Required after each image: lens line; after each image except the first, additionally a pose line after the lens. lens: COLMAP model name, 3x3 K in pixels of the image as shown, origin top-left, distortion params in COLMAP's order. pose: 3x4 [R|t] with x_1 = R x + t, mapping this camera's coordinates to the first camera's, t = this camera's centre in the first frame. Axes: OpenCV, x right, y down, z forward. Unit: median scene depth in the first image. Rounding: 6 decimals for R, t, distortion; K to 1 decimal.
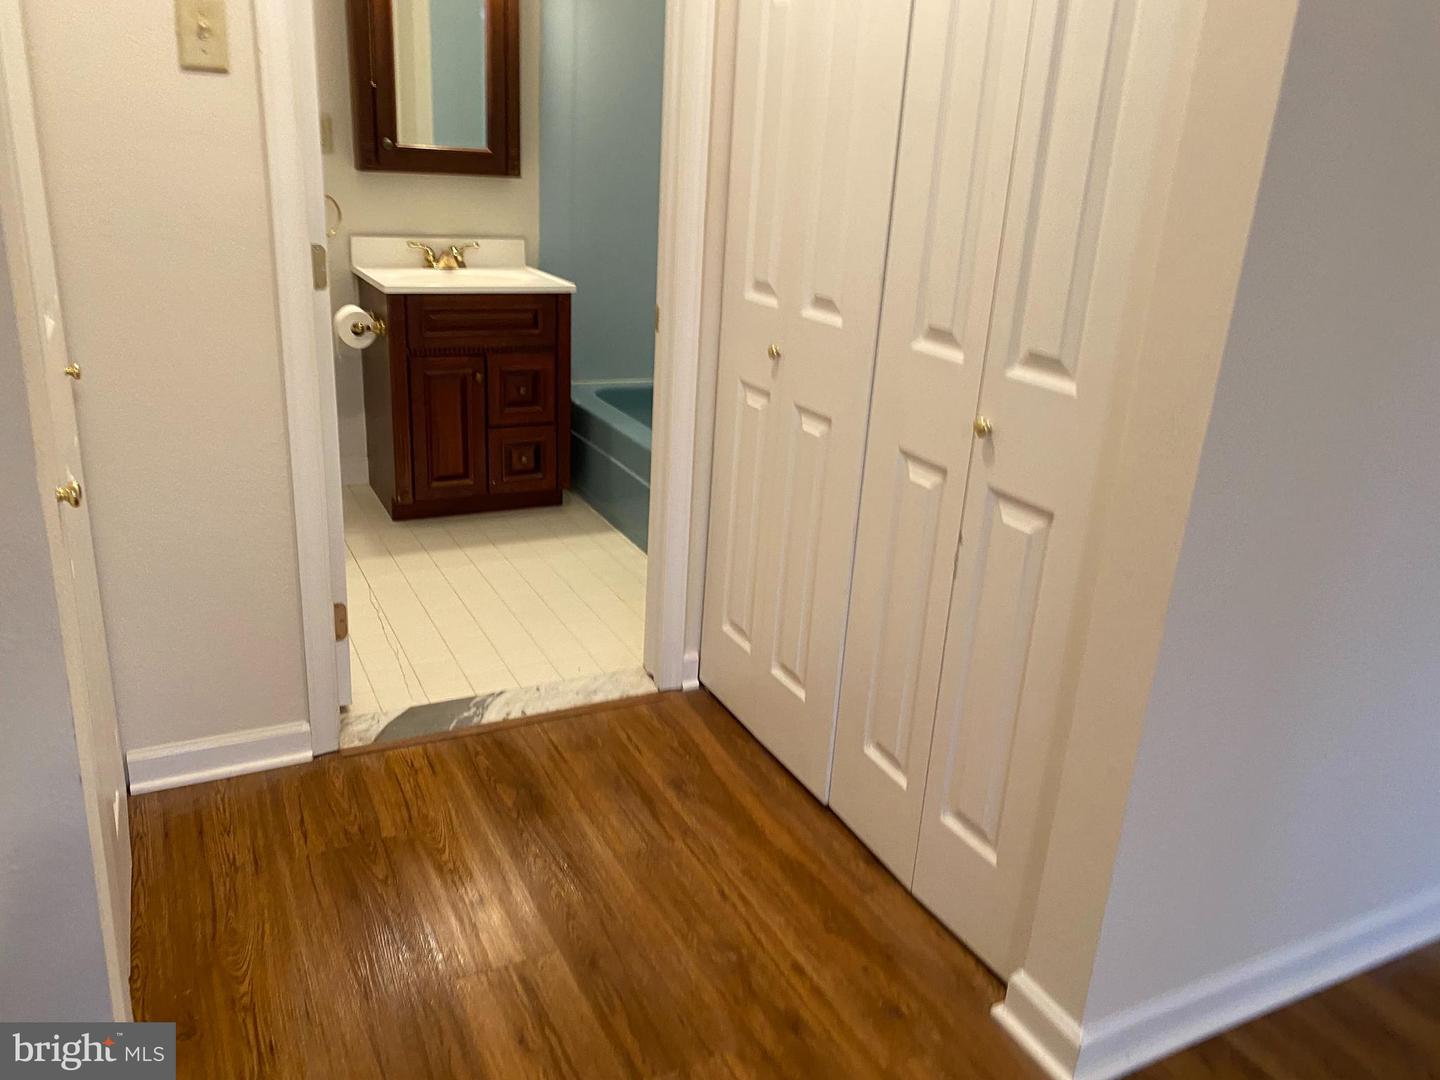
lens RADIAL K [[1087.6, 0, 733.6], [0, 1087.6, 525.3], [0, 0, 1]] dist [0.048639, -0.056556]
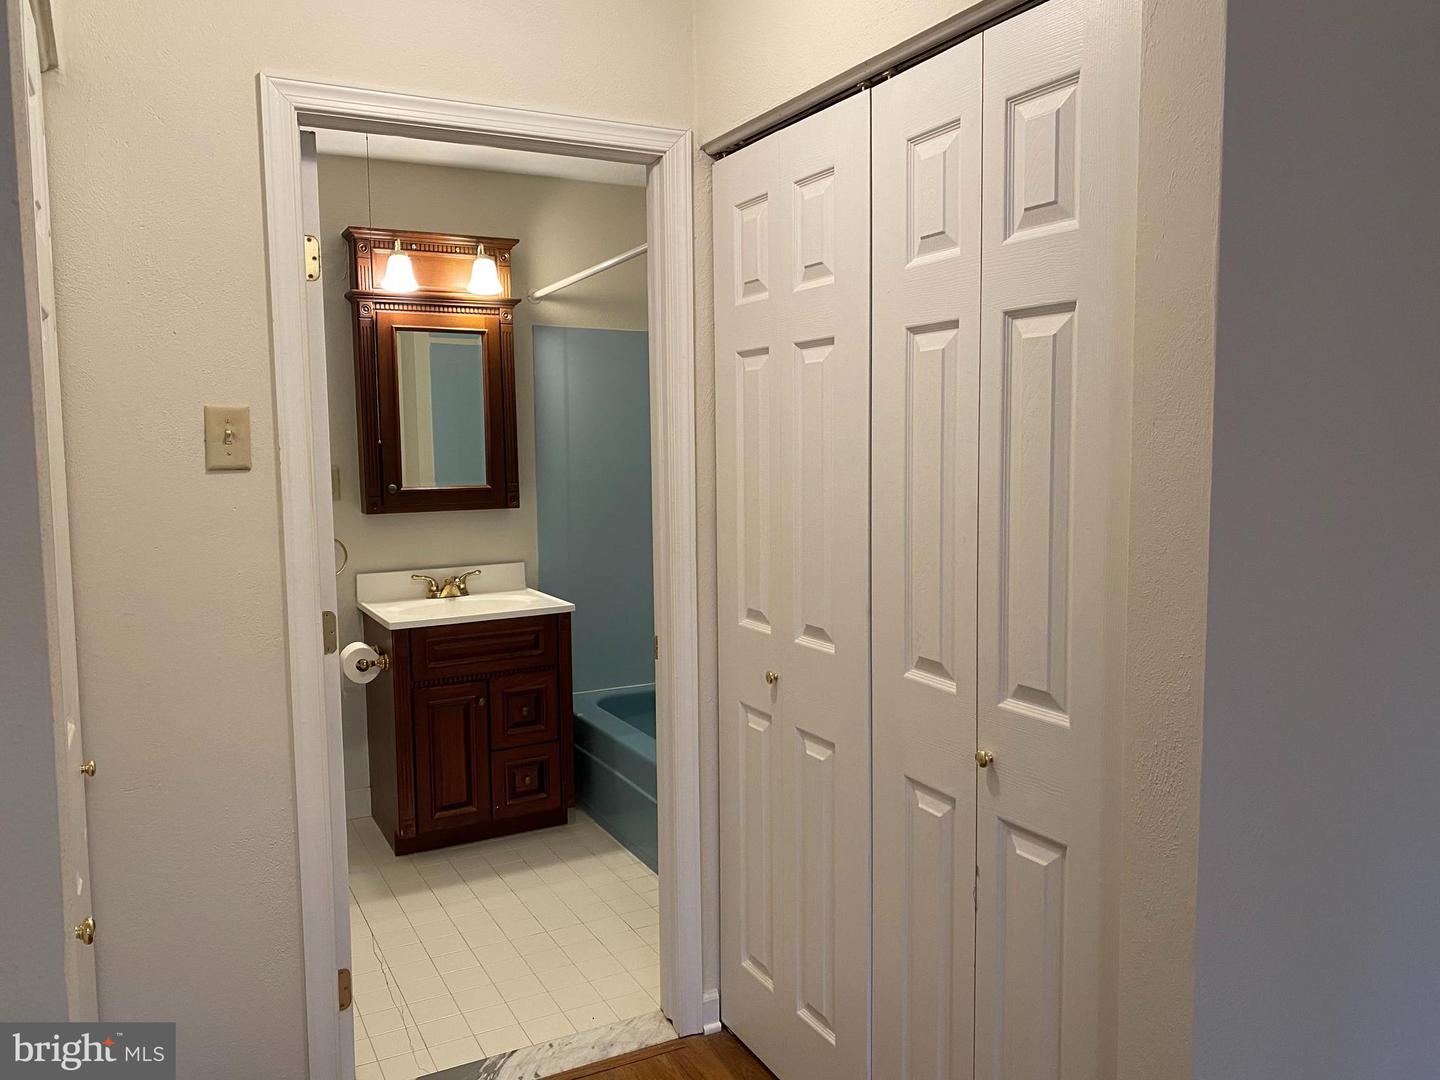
lens RADIAL K [[1087.6, 0, 731.0], [0, 1087.6, 538.1], [0, 0, 1]] dist [0.048639, -0.056556]
pose [[0.997244, -0.073939, 0.006182, 0.001390], [0.073292, 0.968694, -0.237191, -0.027928], [0.011549, 0.236990, 0.971443, -0.015685]]
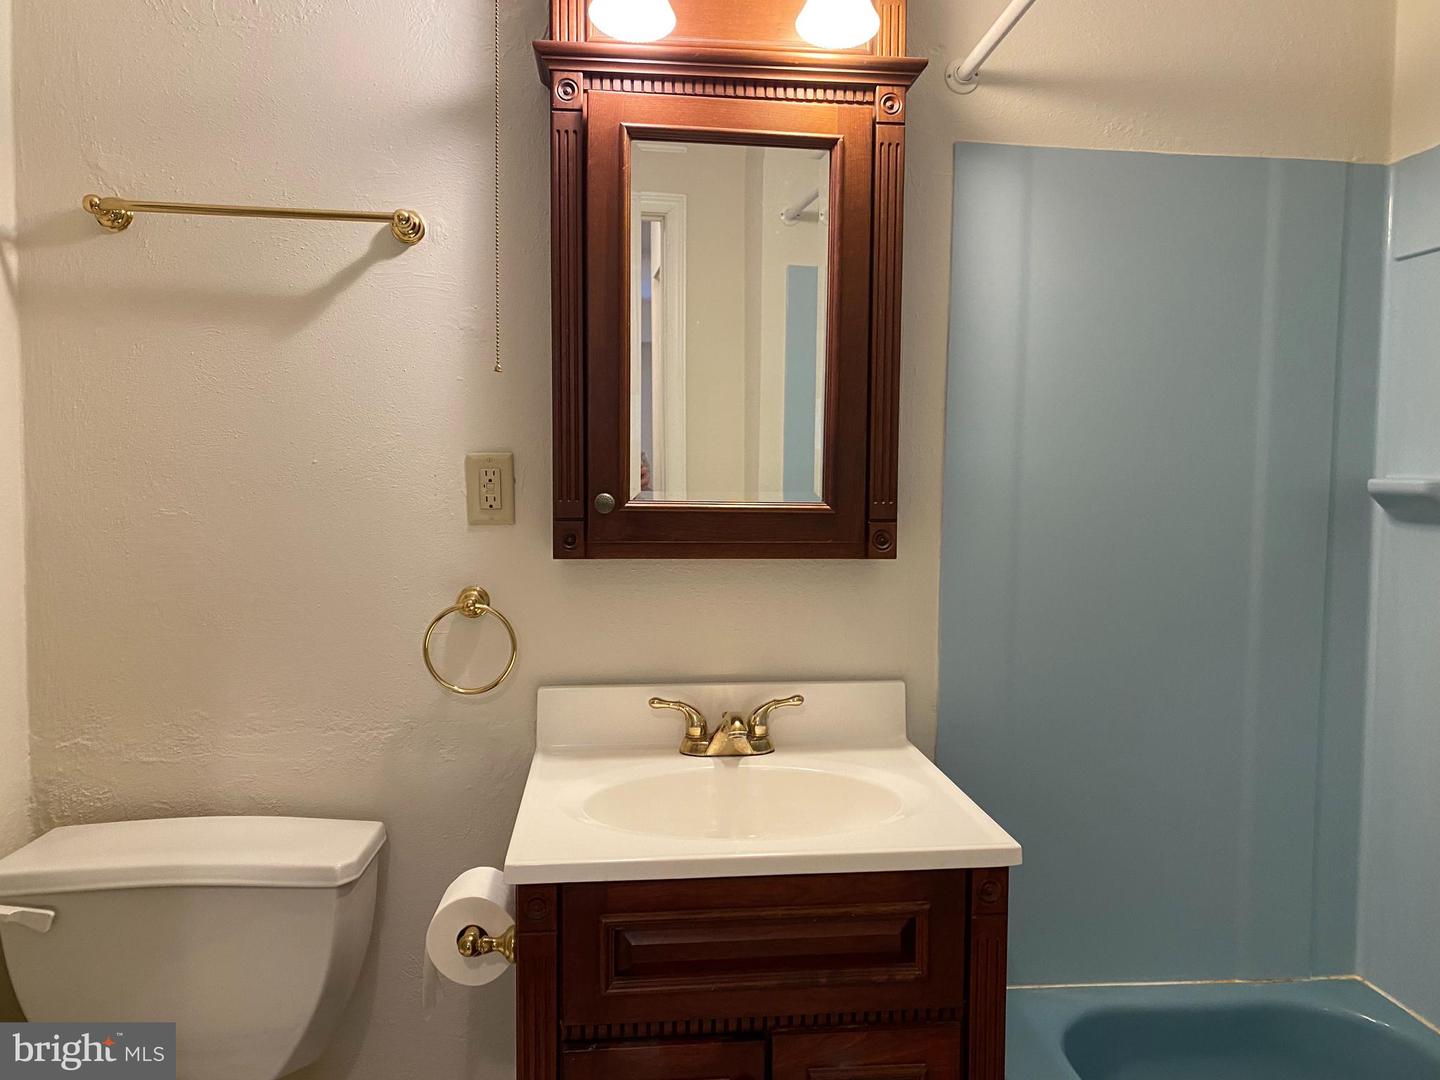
lens RADIAL K [[1087.6, 0, 734.2], [0, 1087.6, 531.6], [0, 0, 1]] dist [0.048639, -0.056556]
pose [[0.926500, -0.029241, -0.375158, -0.100700], [-0.077999, 0.960400, -0.267484, -0.233516], [0.368123, 0.277086, 0.887530, 0.659953]]
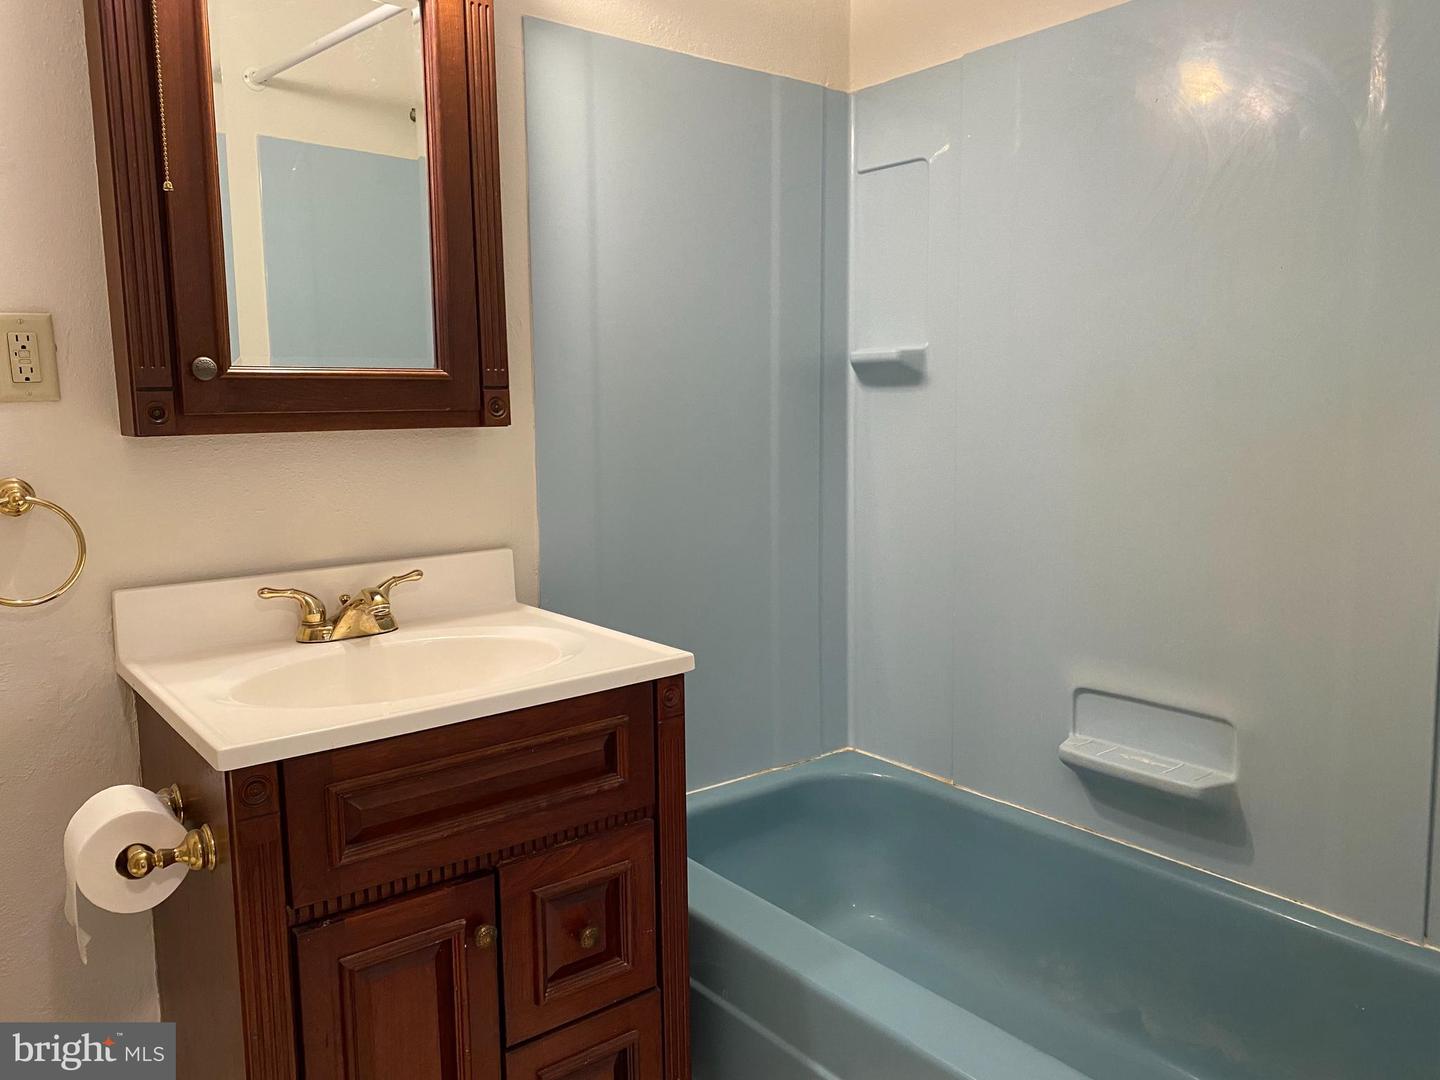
lens RADIAL K [[1087.6, 0, 720.5], [0, 1087.6, 535.1], [0, 0, 1]] dist [0.048639, -0.056556]
pose [[0.981858, -0.095680, 0.163709, -0.214478], [0.126636, 0.973473, -0.190561, -0.198741], [-0.141133, 0.207836, 0.967929, 0.632360]]
